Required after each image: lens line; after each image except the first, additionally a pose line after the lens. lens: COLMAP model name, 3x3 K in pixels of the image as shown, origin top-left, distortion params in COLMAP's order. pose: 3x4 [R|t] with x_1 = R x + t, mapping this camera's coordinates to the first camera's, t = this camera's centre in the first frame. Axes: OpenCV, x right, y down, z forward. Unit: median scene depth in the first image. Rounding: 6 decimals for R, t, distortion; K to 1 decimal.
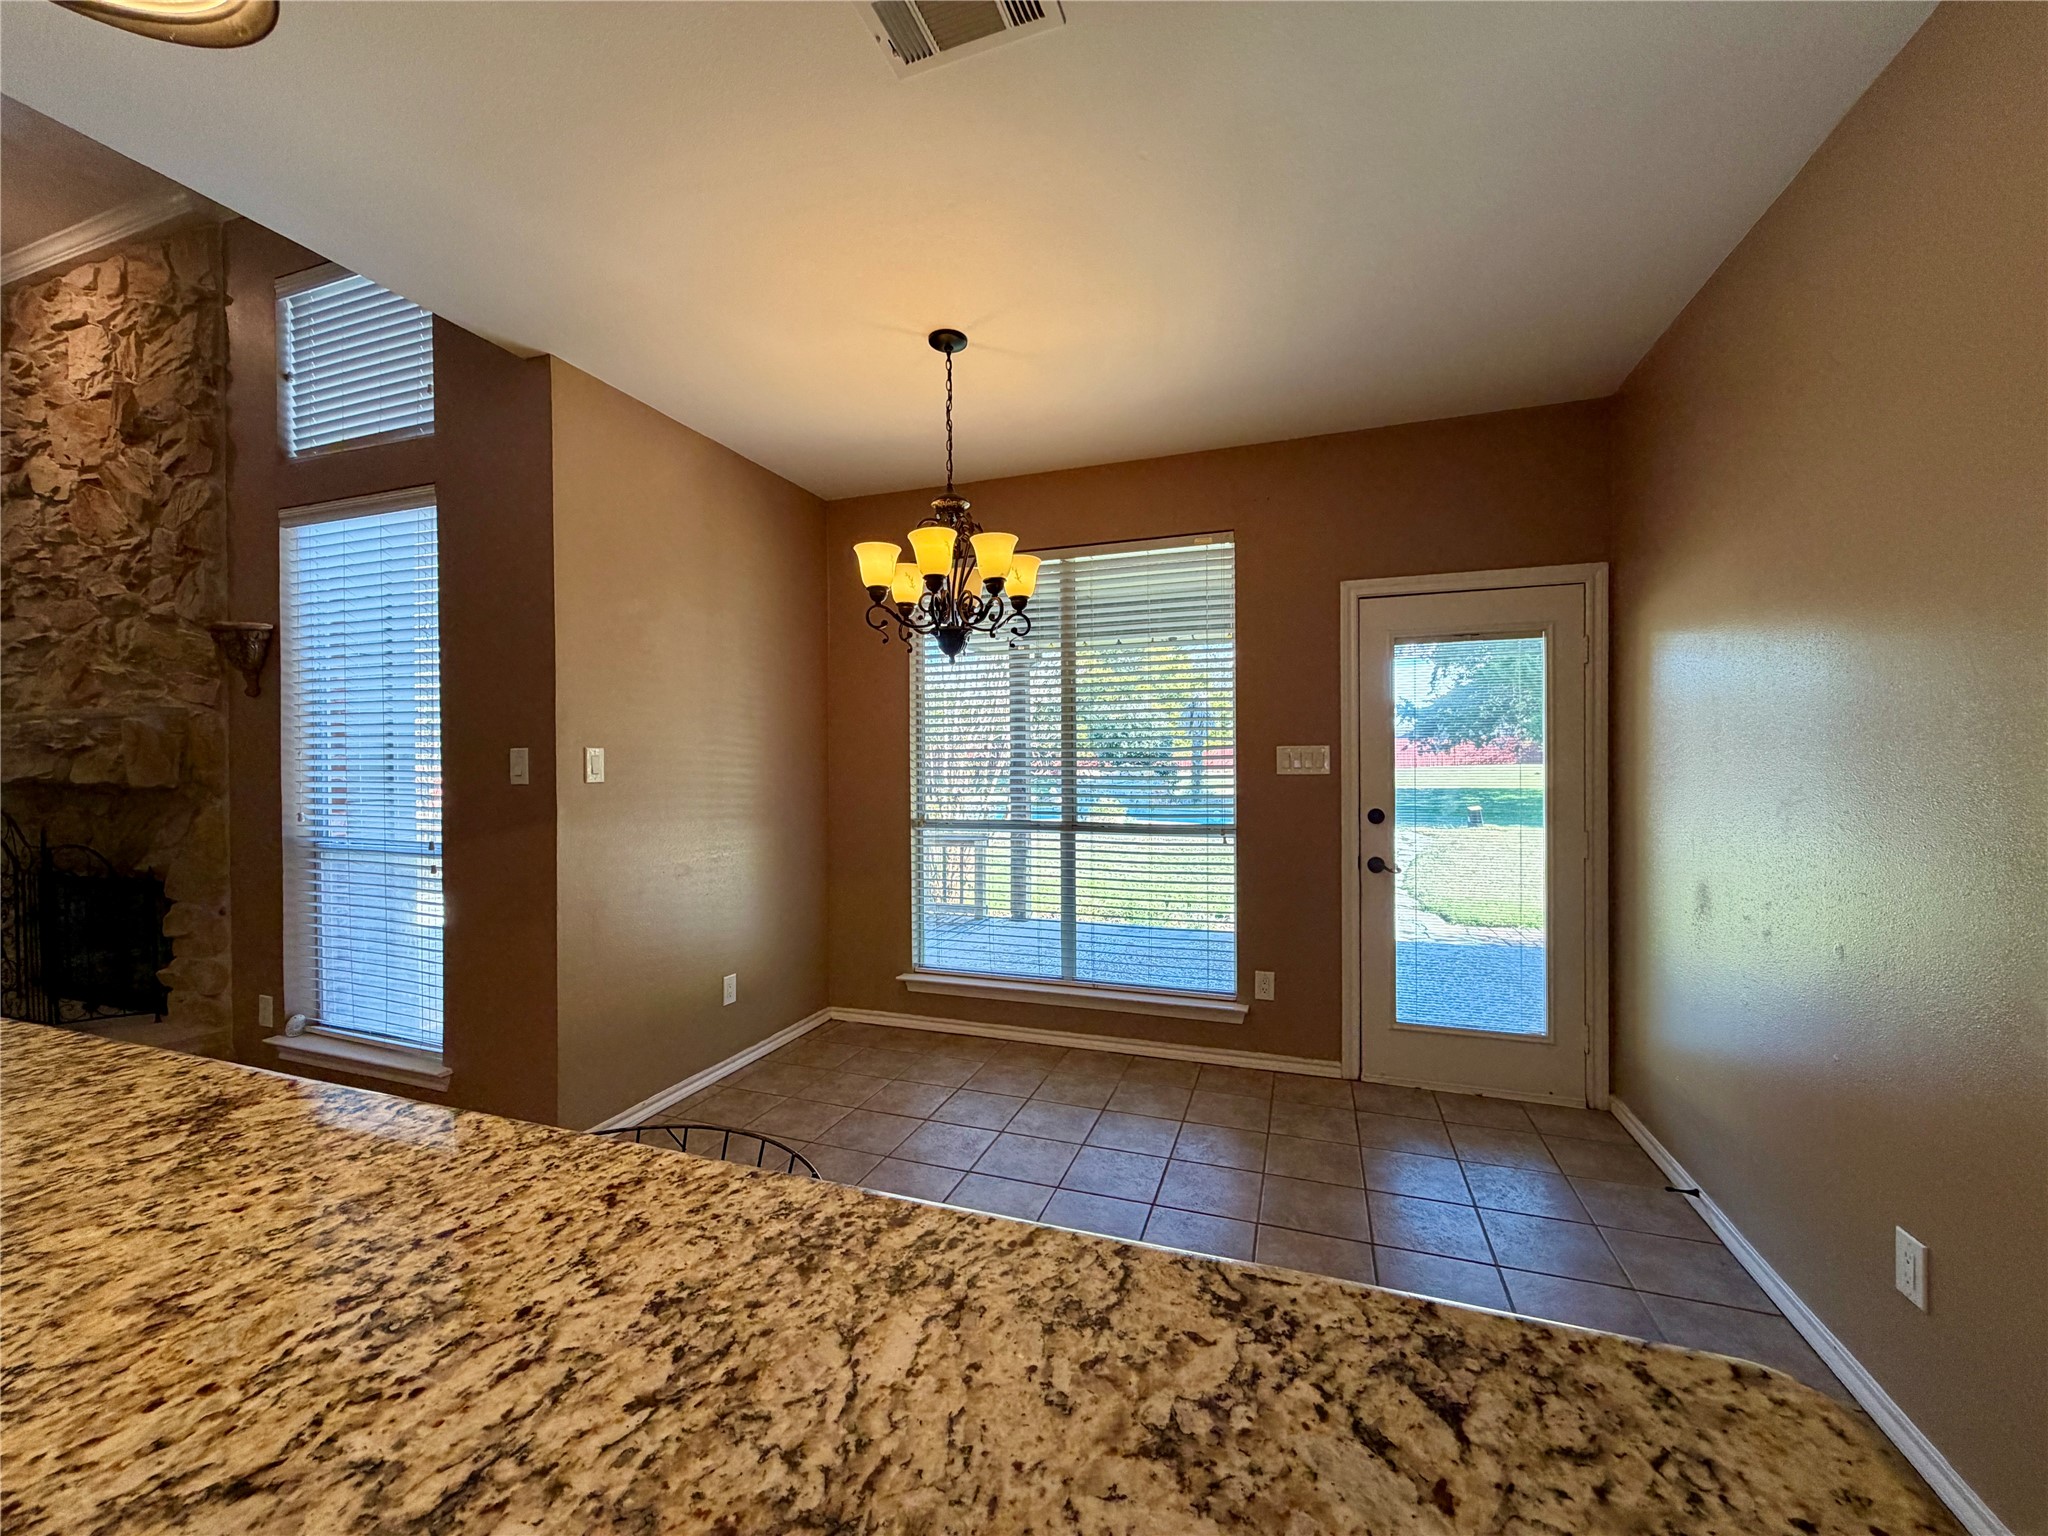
lens RADIAL K [[811.3, 0, 1017.9], [0, 811.3, 761.8], [0, 0, 1]] dist [-0.001885, 0.000553]
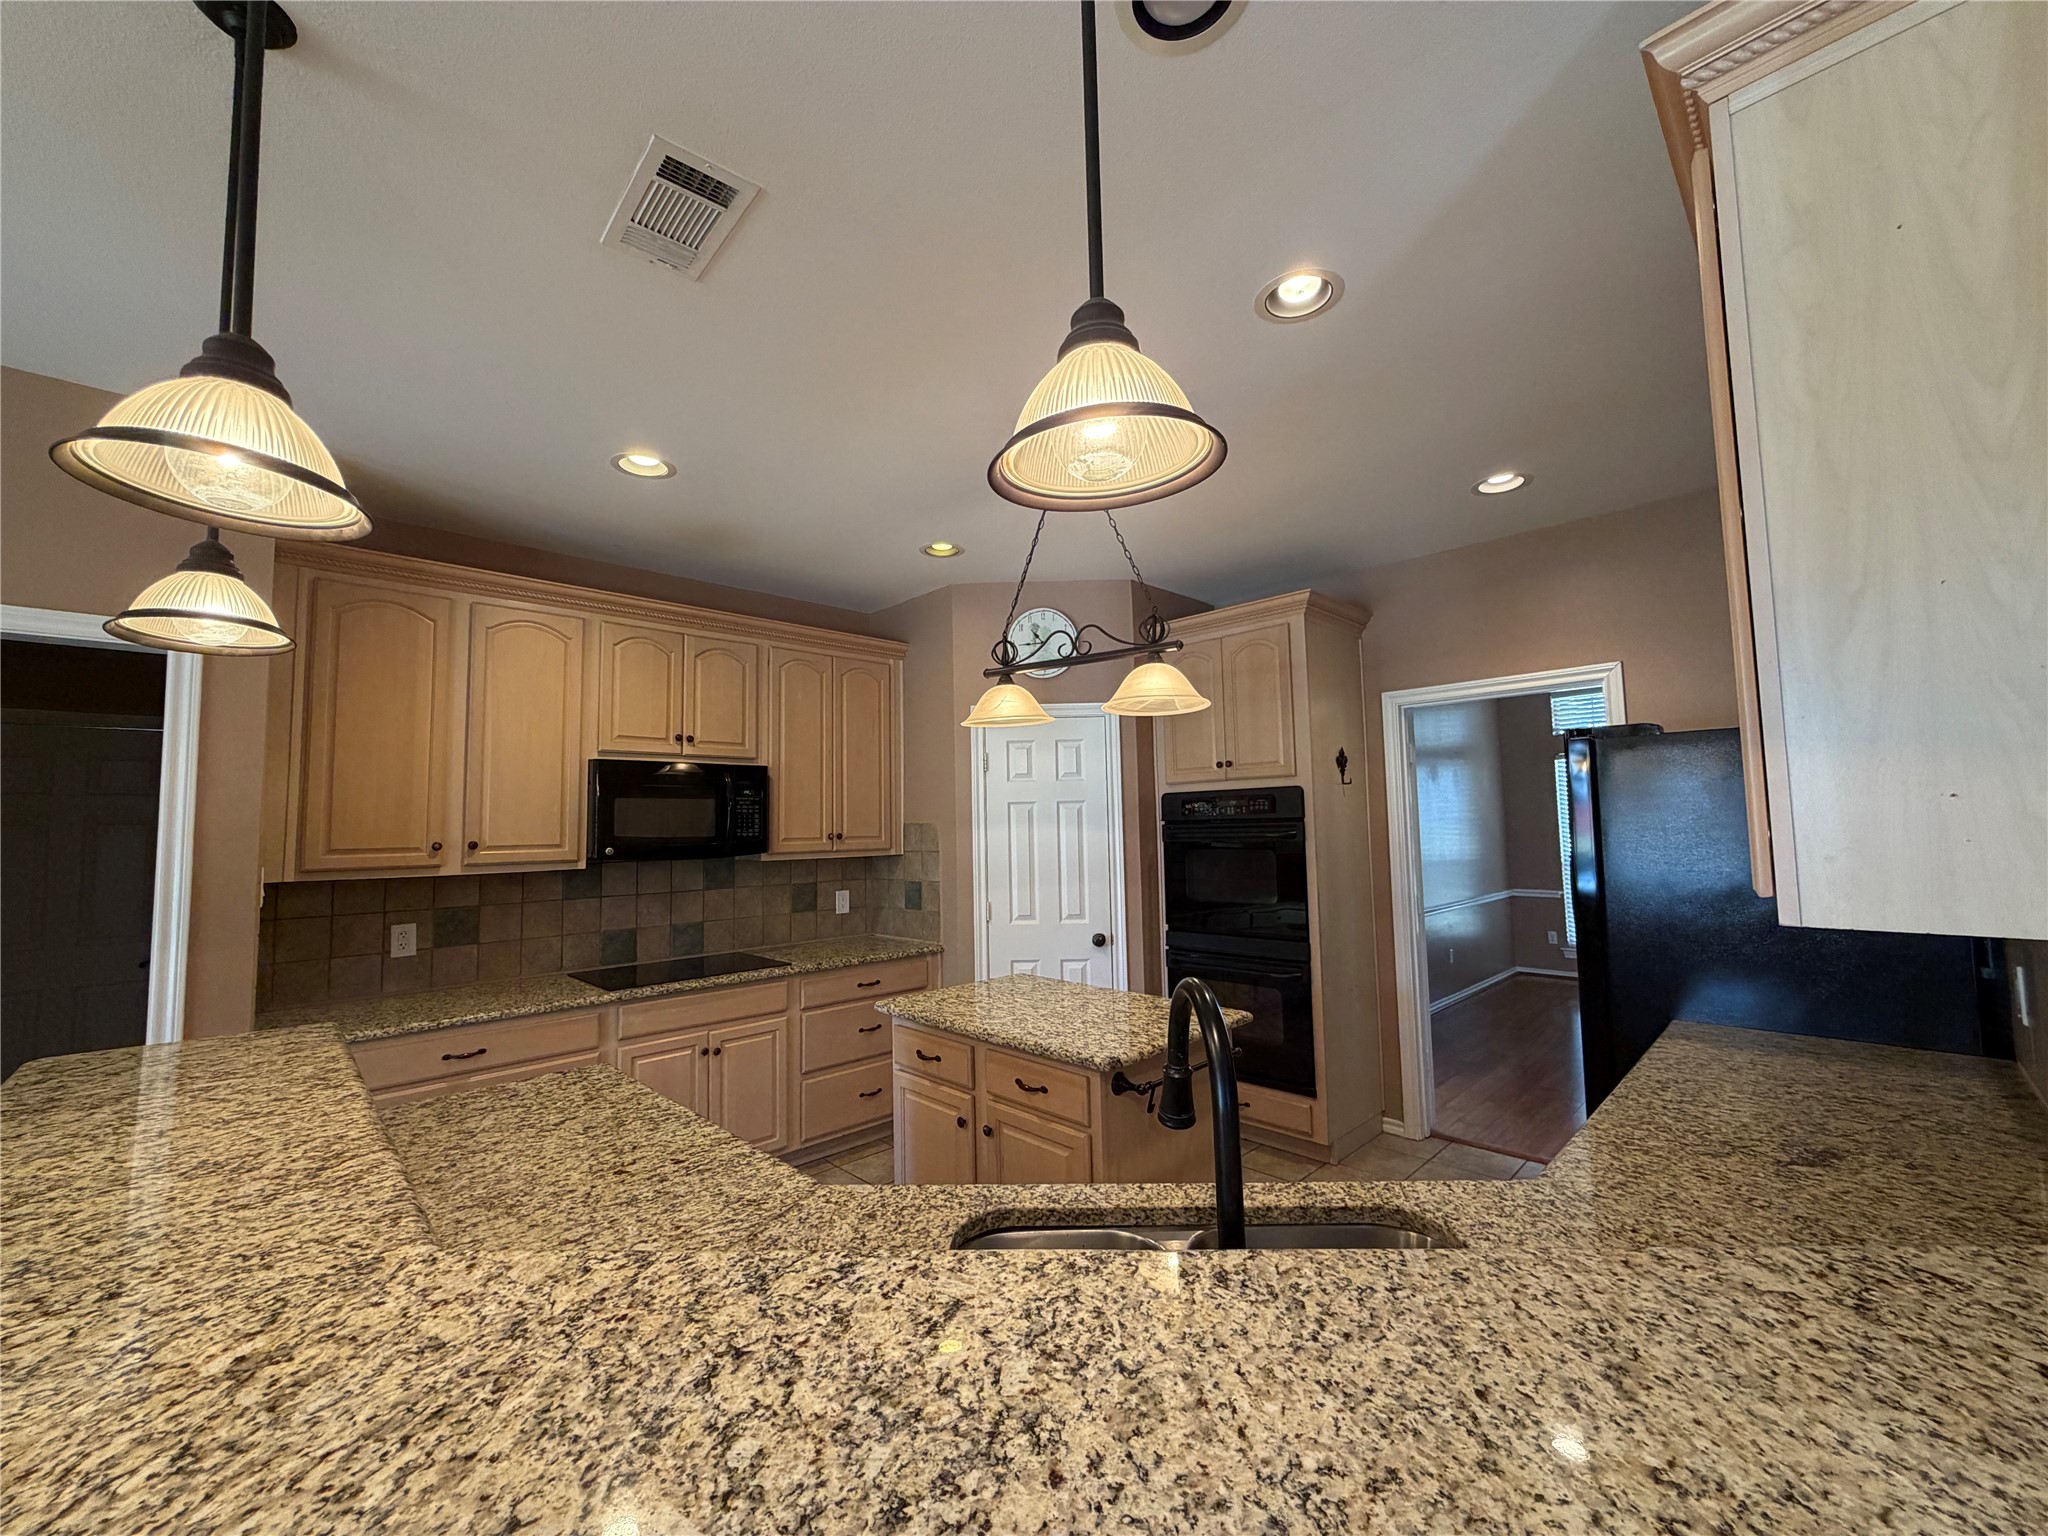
lens RADIAL K [[811.3, 0, 1015.8], [0, 811.3, 767.4], [0, 0, 1]] dist [-0.001885, 0.000553]
pose [[-0.896673, 0.054276, 0.439355, -5.251080], [0.024457, 0.997014, -0.073252, -0.355667], [-0.442018, -0.054937, -0.895322, 2.364338]]
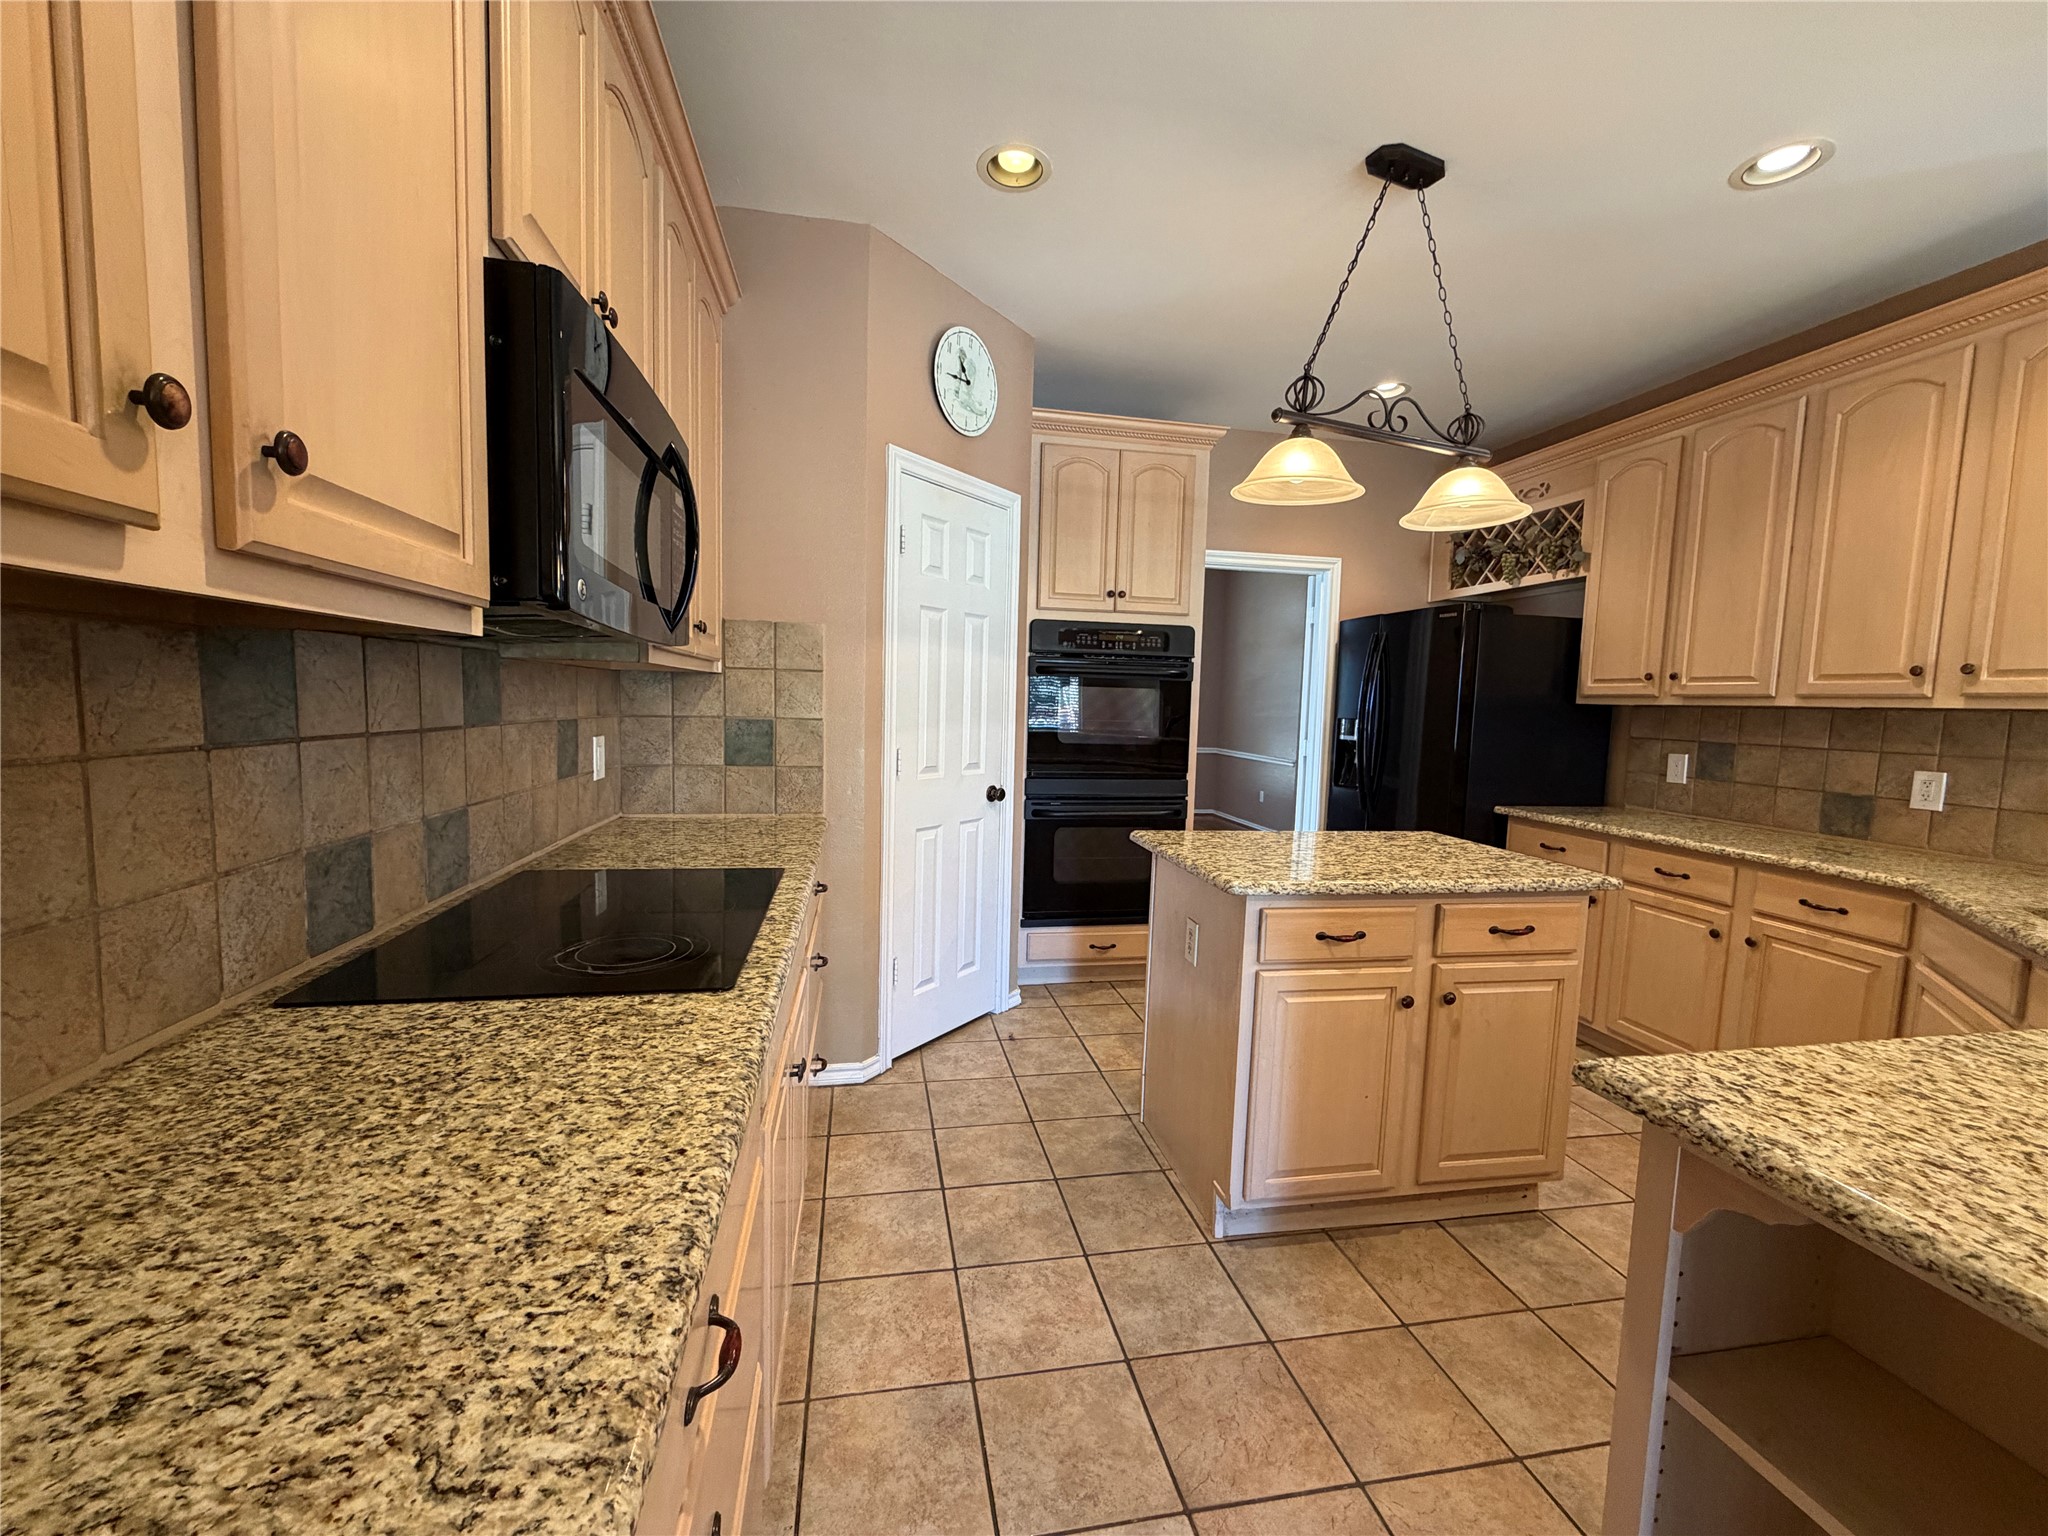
lens RADIAL K [[811.3, 0, 1016.4], [0, 811.3, 771.0], [0, 0, 1]] dist [-0.001885, 0.000553]
pose [[-0.863346, 0.022805, -0.504097, 2.680293], [-0.026655, 0.995523, 0.090687, 0.132211], [0.503908, 0.091731, -0.858872, -0.346971]]
